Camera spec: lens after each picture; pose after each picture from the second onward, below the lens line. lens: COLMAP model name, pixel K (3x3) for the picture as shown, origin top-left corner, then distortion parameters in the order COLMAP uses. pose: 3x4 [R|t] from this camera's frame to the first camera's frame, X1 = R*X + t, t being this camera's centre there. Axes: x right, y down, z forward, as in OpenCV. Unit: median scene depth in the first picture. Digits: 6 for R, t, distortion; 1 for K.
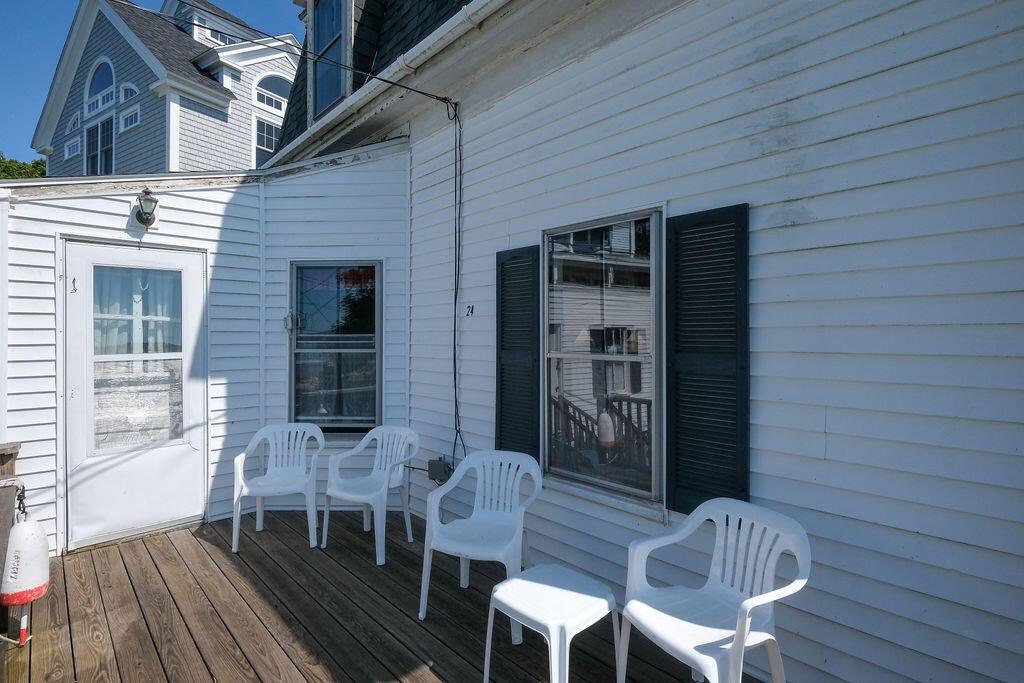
lens RADIAL K [[499.9, 0, 509.2], [0, 499.9, 334.5], [0, 0, 1]] dist [-0.002337, 0.000550]
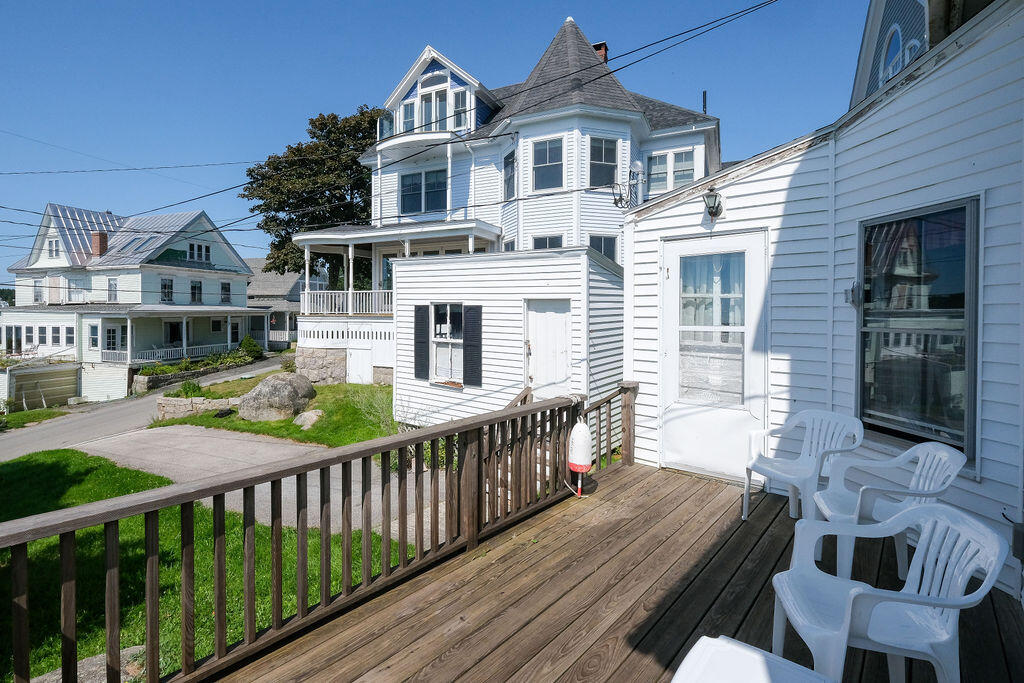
lens RADIAL K [[523.7, 0, 491.1], [0, 523.7, 320.8], [0, 0, 1]] dist [0.002164, 0.000591]
pose [[0.074693, 0.019254, -0.997021, 0.449012], [0.002034, 0.999809, 0.019460, 0.000481], [0.997204, -0.003481, 0.074640, 0.366067]]
